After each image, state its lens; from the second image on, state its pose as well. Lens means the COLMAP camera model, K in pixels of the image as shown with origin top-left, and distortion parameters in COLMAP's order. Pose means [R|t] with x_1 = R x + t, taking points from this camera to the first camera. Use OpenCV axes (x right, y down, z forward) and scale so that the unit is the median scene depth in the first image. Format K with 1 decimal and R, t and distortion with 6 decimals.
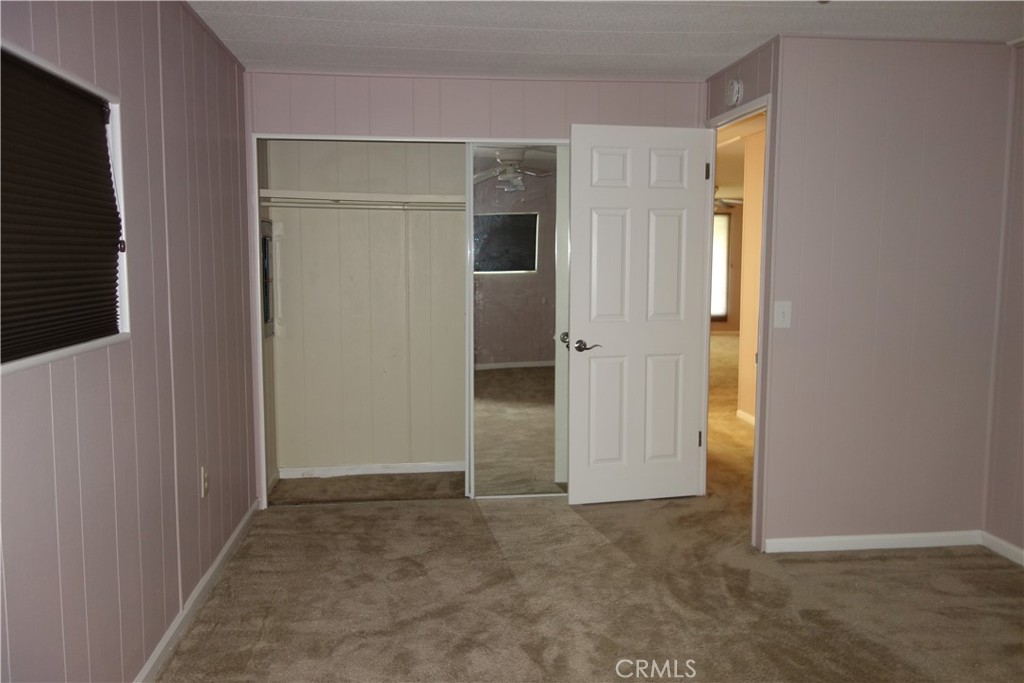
lens RADIAL K [[809.0, 0, 513.7], [0, 809.0, 340.5], [0, 0, 1]] dist [0.010625, -0.003234]
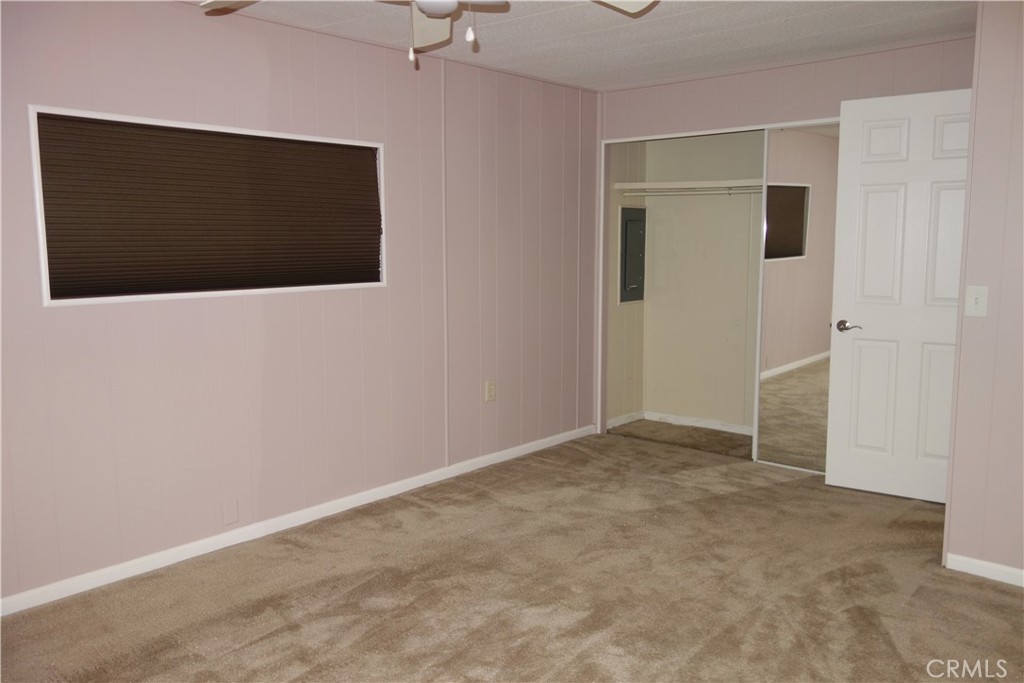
lens RADIAL K [[809.0, 0, 513.7], [0, 809.0, 340.5], [0, 0, 1]] dist [0.010625, -0.003234]
pose [[0.668858, 0.090573, -0.737852, 0.563120], [-0.073141, 0.995752, 0.055929, -0.001570], [0.739784, 0.016559, 0.672641, 0.039345]]
